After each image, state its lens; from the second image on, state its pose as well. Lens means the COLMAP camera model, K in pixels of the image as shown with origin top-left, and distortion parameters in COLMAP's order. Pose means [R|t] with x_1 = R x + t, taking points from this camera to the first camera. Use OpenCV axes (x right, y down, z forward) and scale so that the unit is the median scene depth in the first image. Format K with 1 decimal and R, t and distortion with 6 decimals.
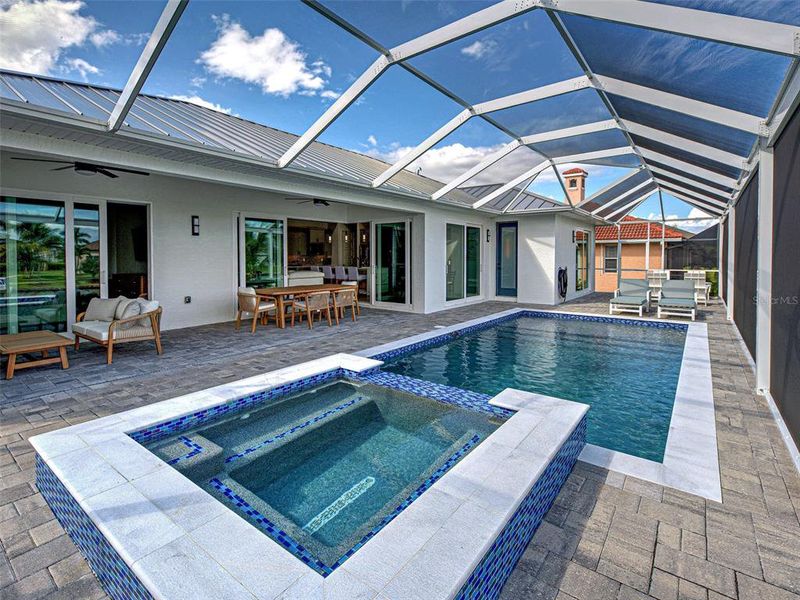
lens RADIAL K [[391.0, 0, 396.0], [0, 391.0, 270.4], [0, 0, 1]] dist [0.032546, 0.000038]
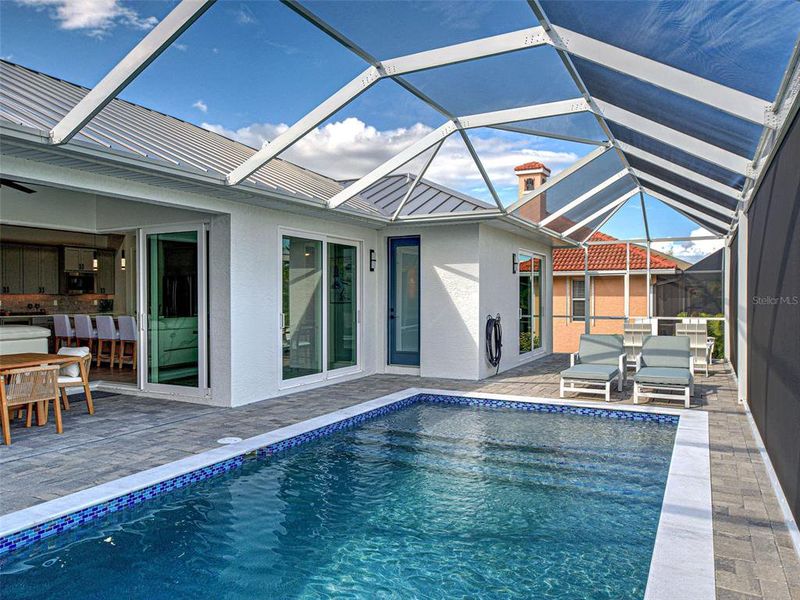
lens RADIAL K [[593.7, 0, 390.9], [0, 593.7, 302.5], [0, 0, 1]] dist [0.008925, 0.011357]
pose [[0.985554, -0.002575, 0.169341, 0.121028], [0.006958, 0.999656, -0.025294, -0.004870], [-0.169218, 0.026107, 0.985233, 0.149530]]
